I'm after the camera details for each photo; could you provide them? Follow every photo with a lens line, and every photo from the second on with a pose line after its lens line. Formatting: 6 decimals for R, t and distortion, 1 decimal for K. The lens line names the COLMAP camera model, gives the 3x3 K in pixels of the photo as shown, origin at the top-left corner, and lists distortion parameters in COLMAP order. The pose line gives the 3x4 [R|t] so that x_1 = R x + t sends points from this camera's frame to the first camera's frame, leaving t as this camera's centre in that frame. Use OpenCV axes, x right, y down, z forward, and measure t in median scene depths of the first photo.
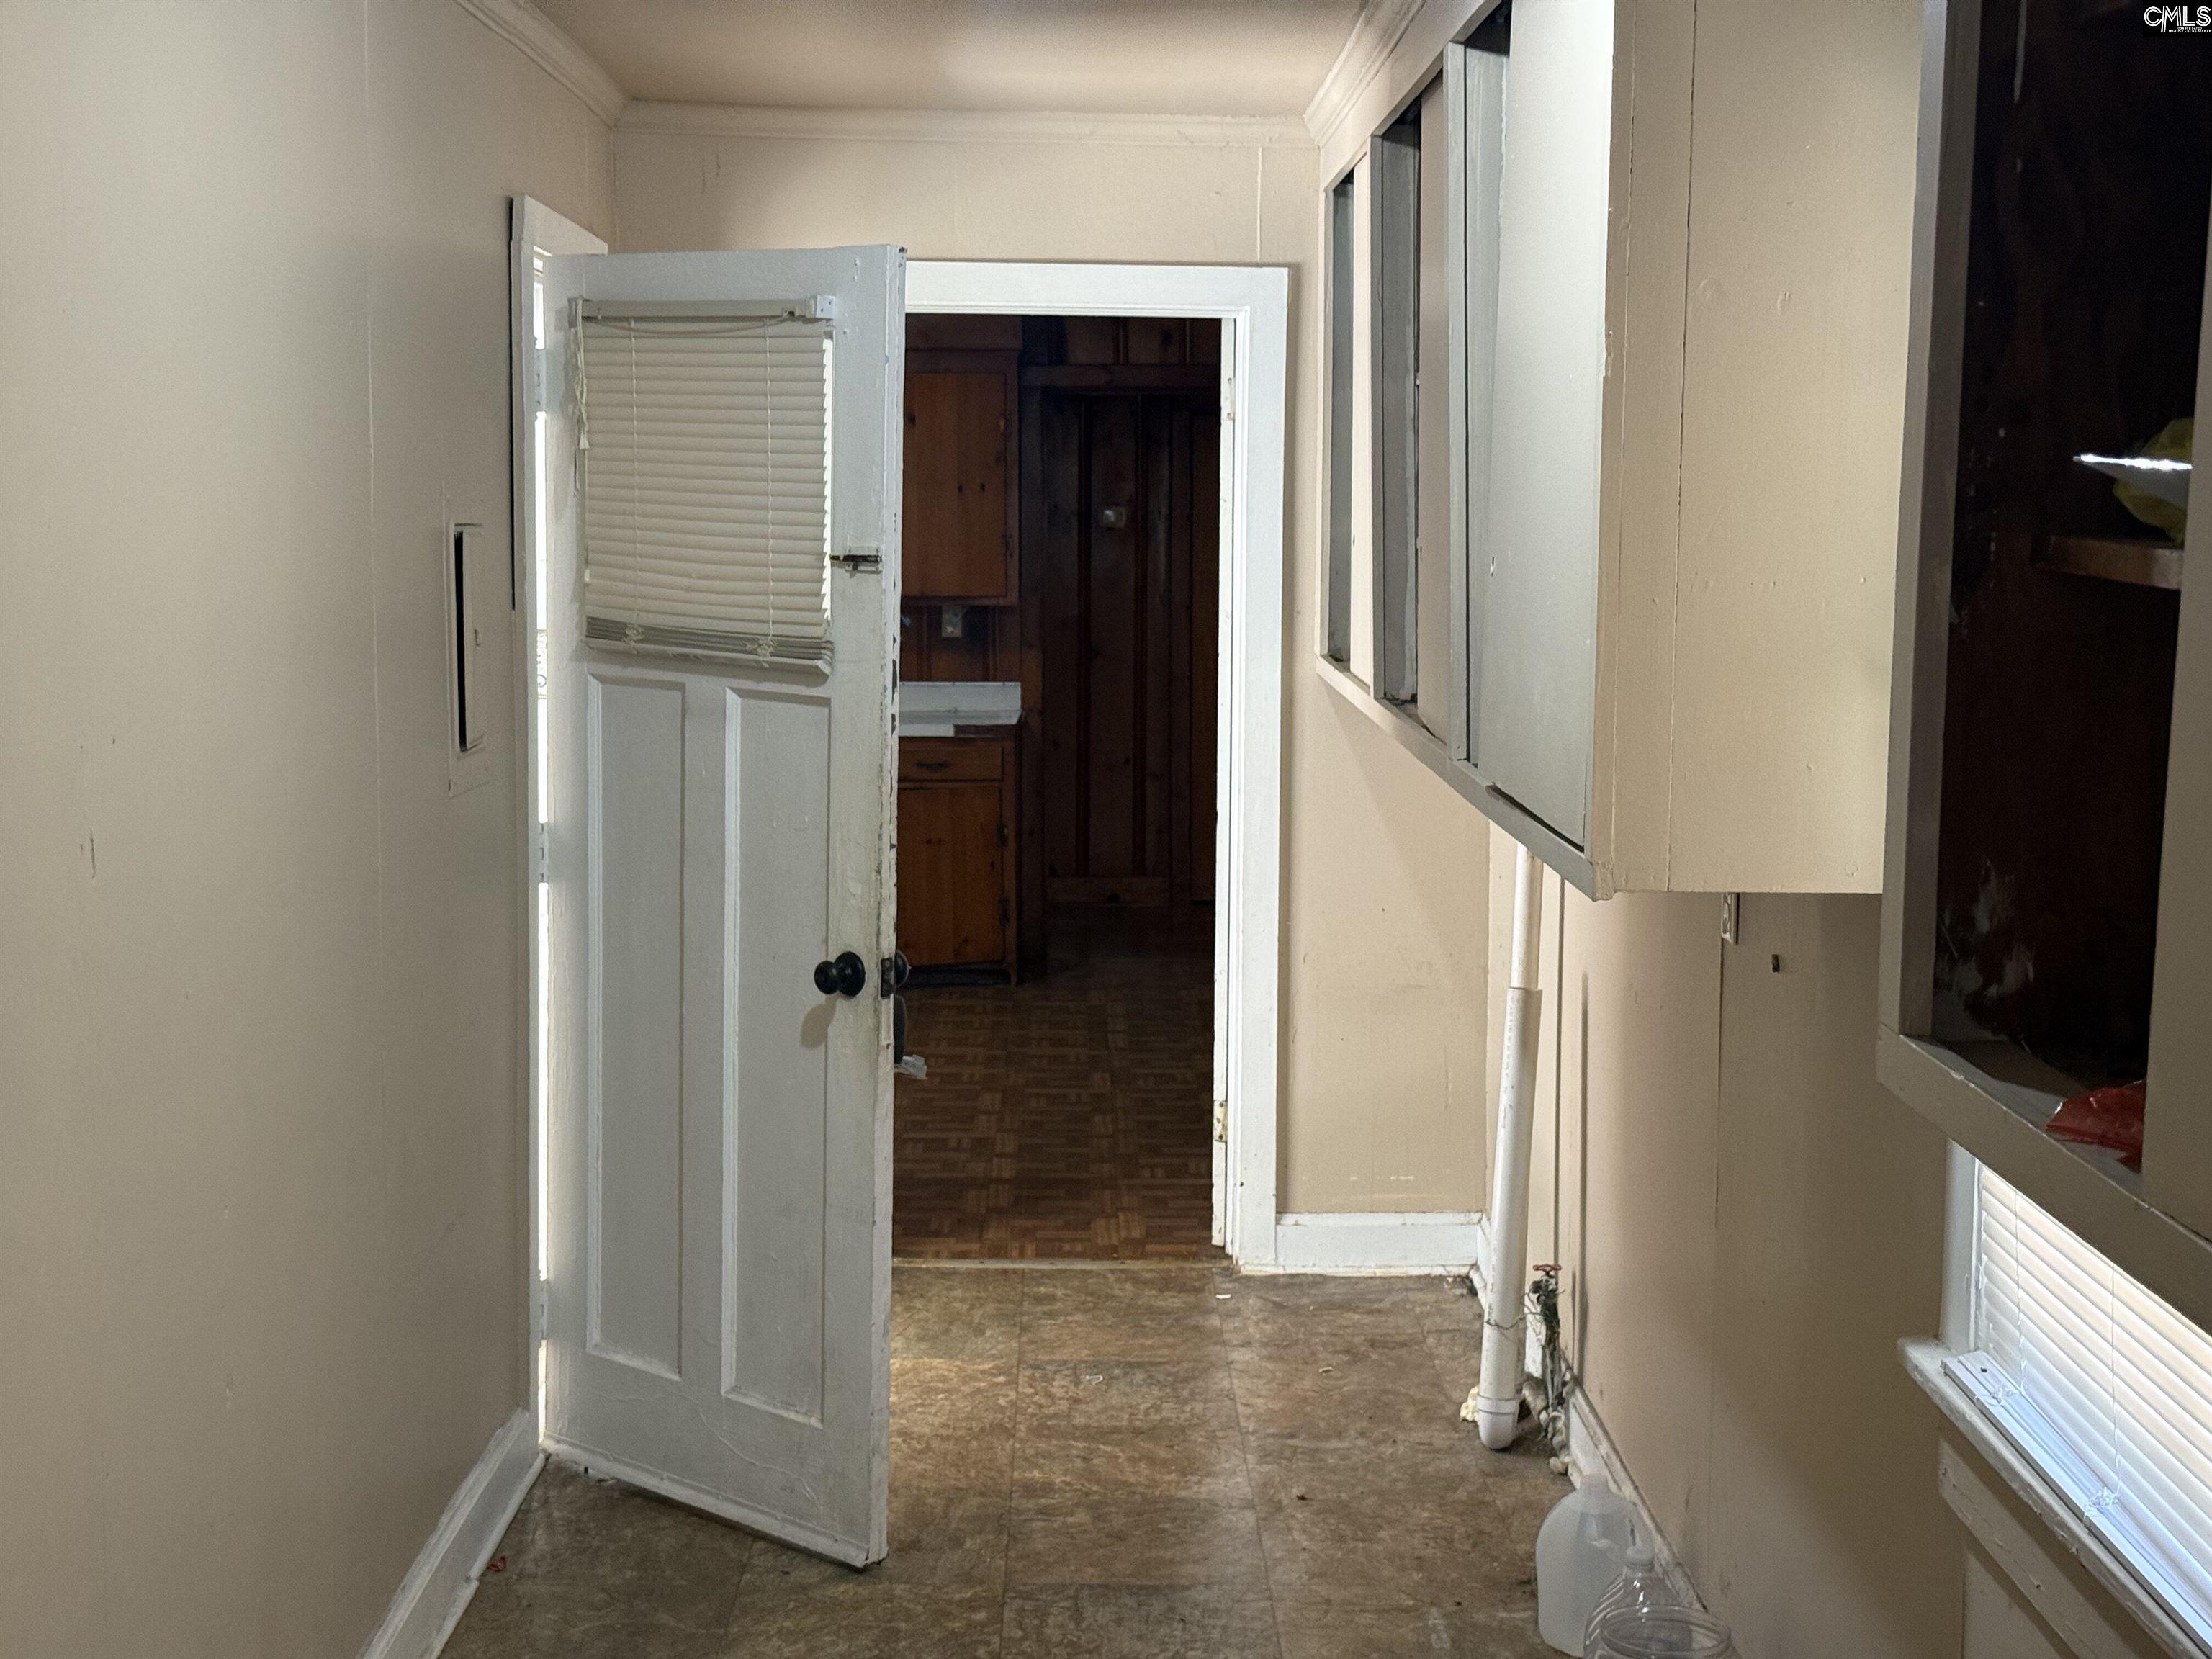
lens RADIAL K [[3050.0, 0, 1106.0], [0, 3050.0, 829.5], [0, 0, 1]] dist [-0.001203, -0.001393]
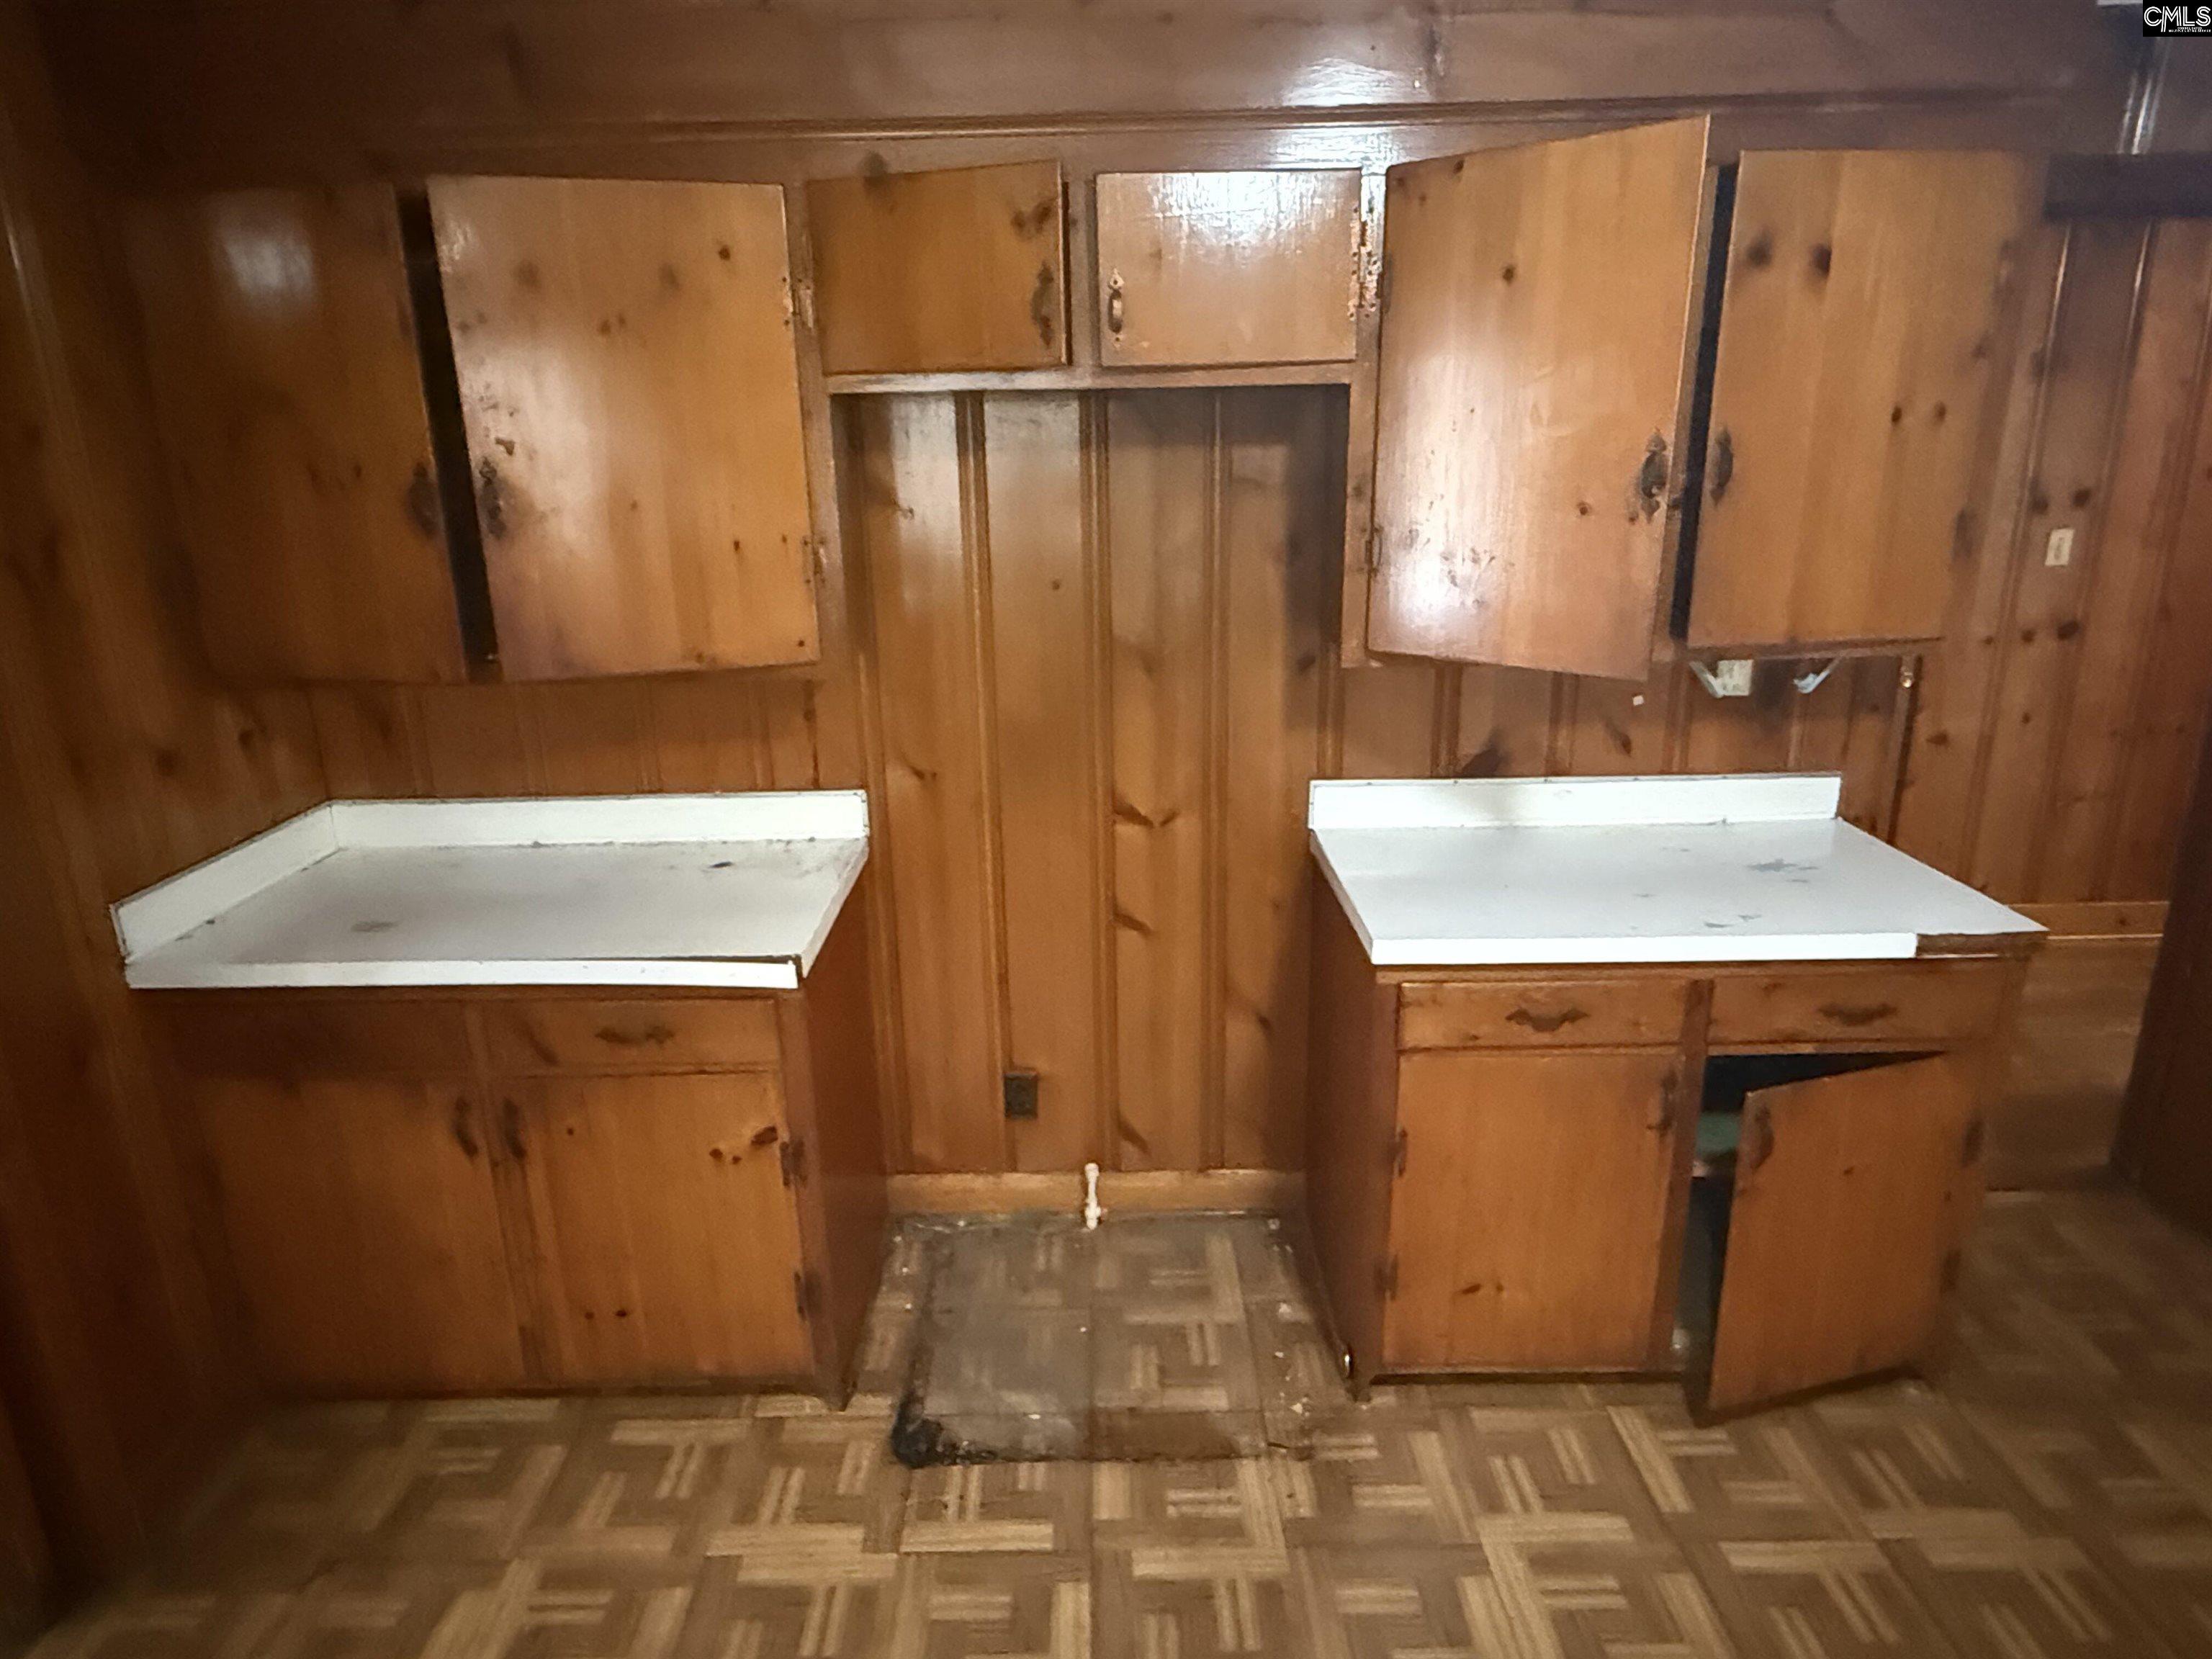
lens RADIAL K [[1326.2, 0, 1106.0], [0, 1326.2, 829.5], [0, 0, 1]] dist [0.000291, 0.001169]
pose [[0.999873, -0.013100, -0.009069, -0.169023], [0.014463, 0.985034, 0.171753, -0.085345], [0.006683, -0.171863, 0.985098, 0.782335]]
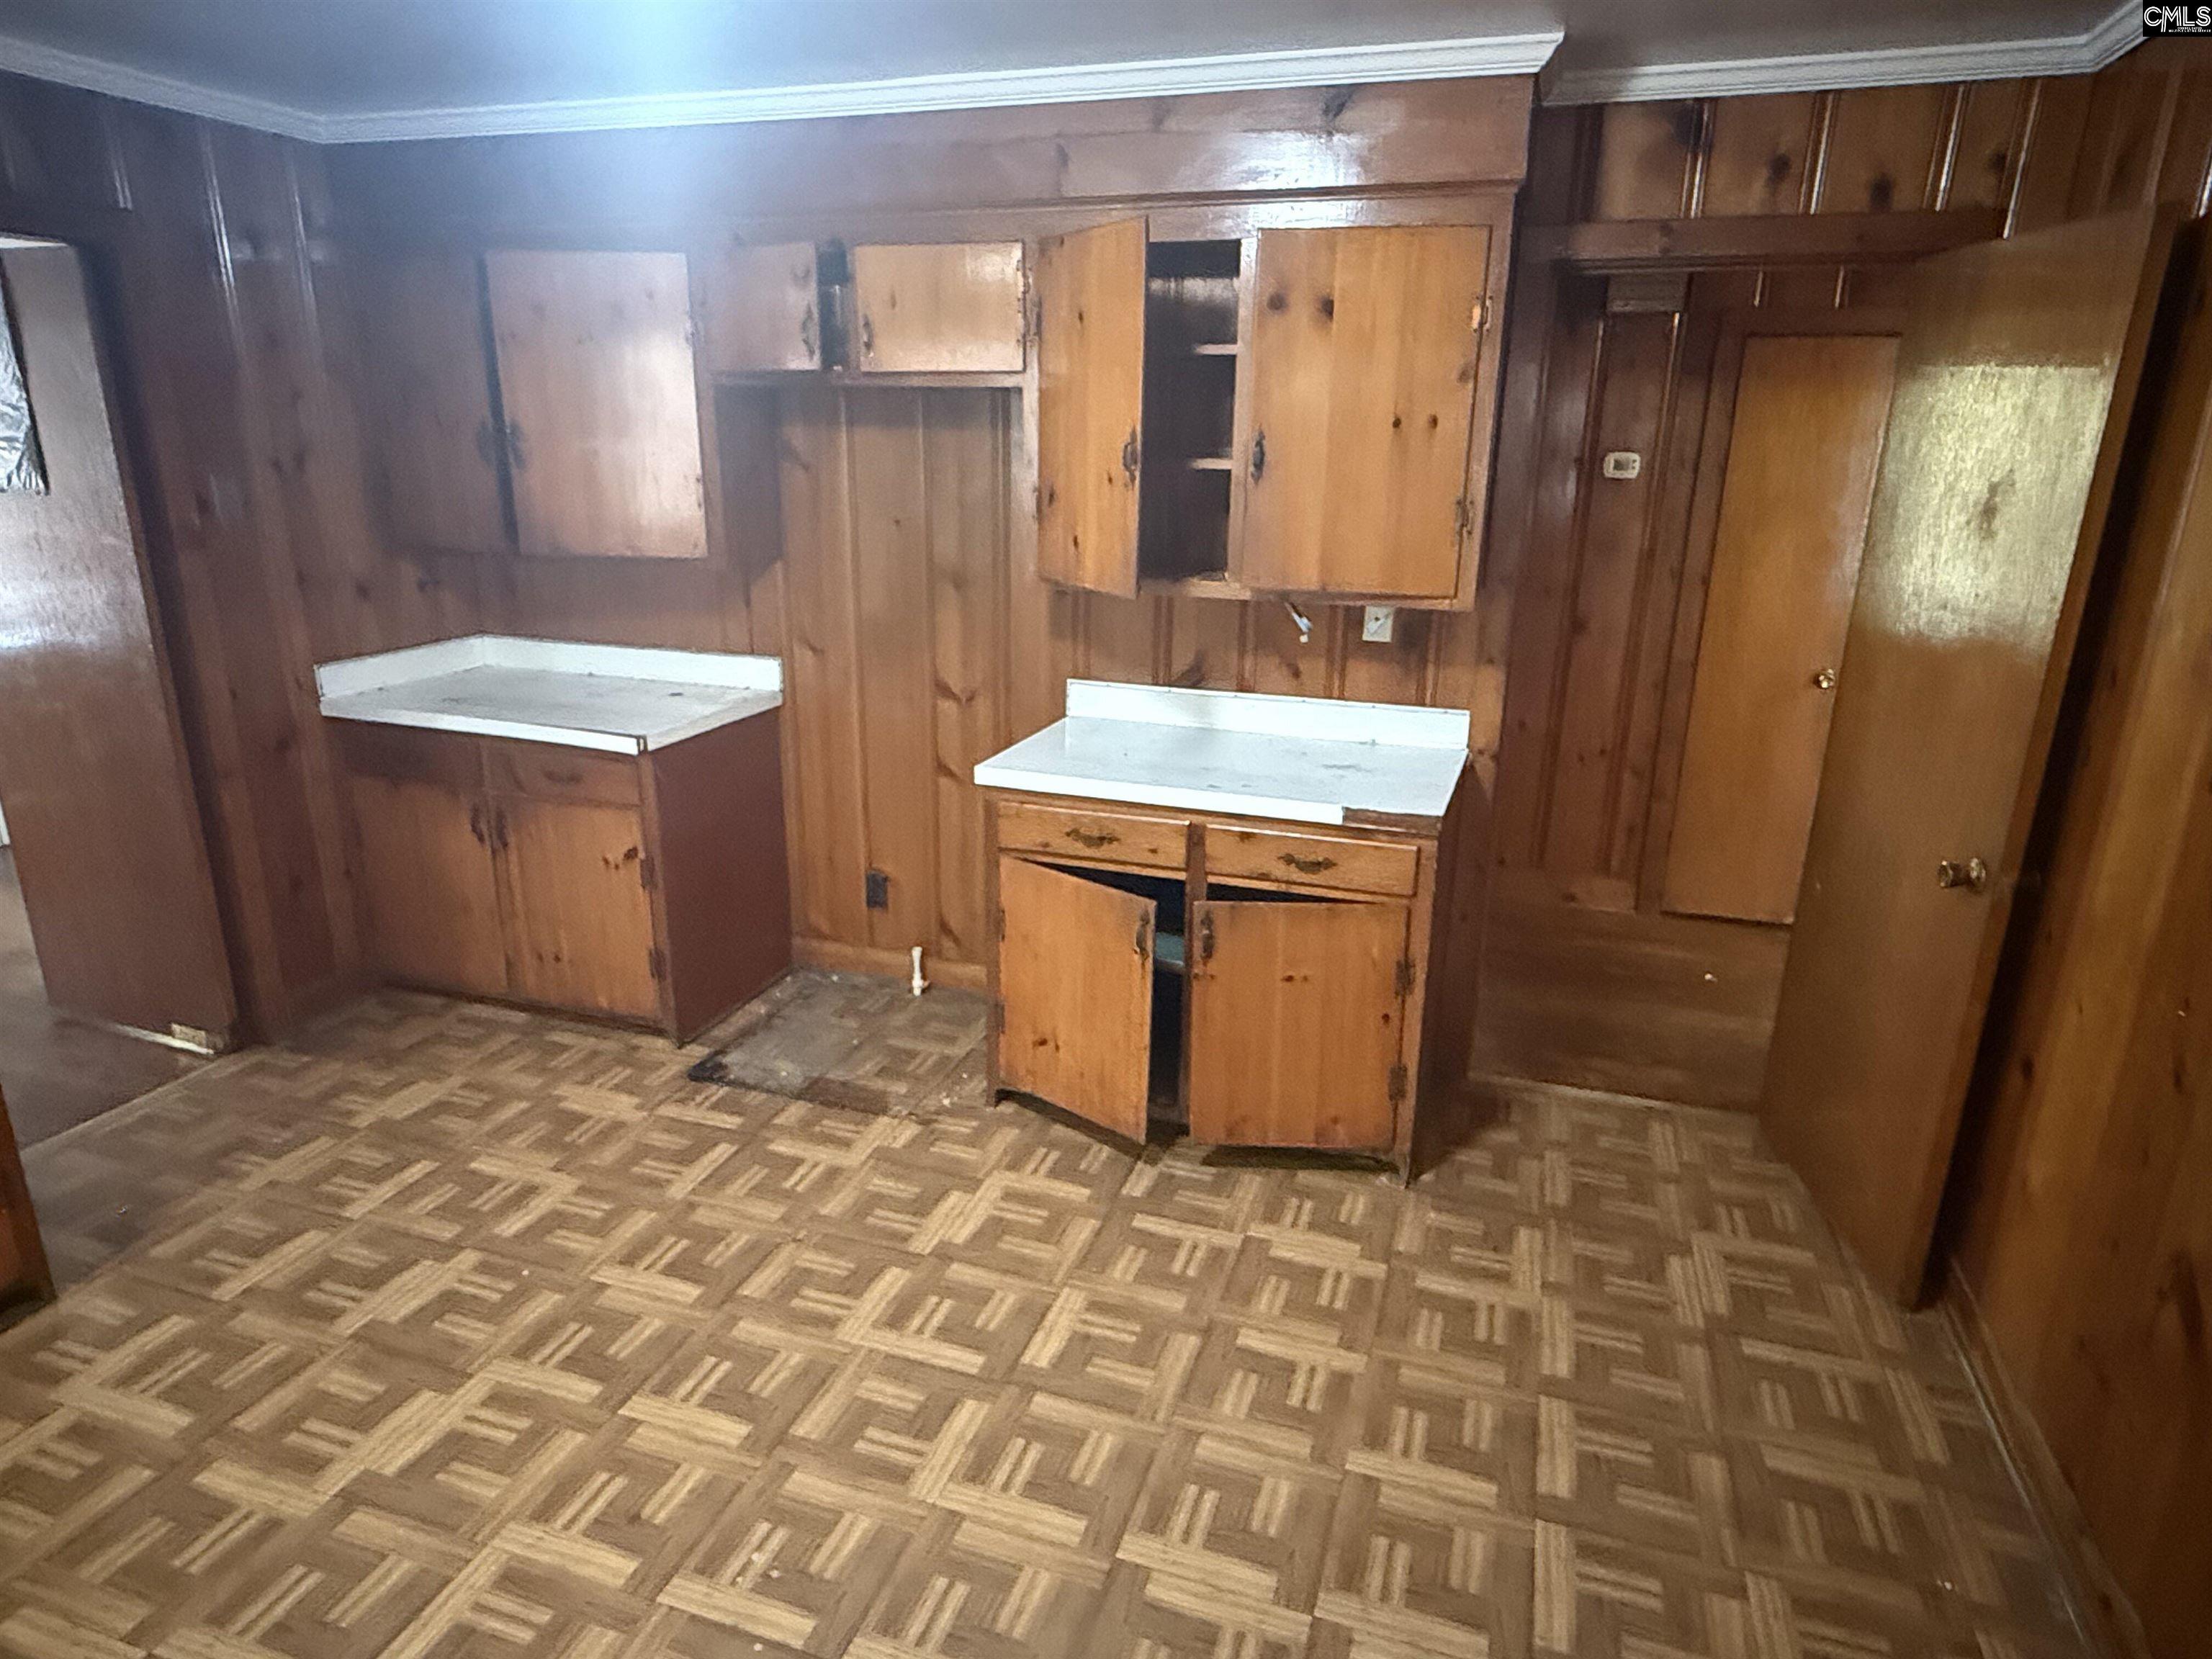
lens RADIAL K [[1326.2, 0, 1106.0], [0, 1326.2, 829.5], [0, 0, 1]] dist [0.000291, 0.001169]
pose [[0.945866, 0.112870, -0.304300, -0.011747], [-0.056636, 0.980597, 0.187675, -0.077140], [0.319579, -0.160281, 0.933905, 0.708838]]
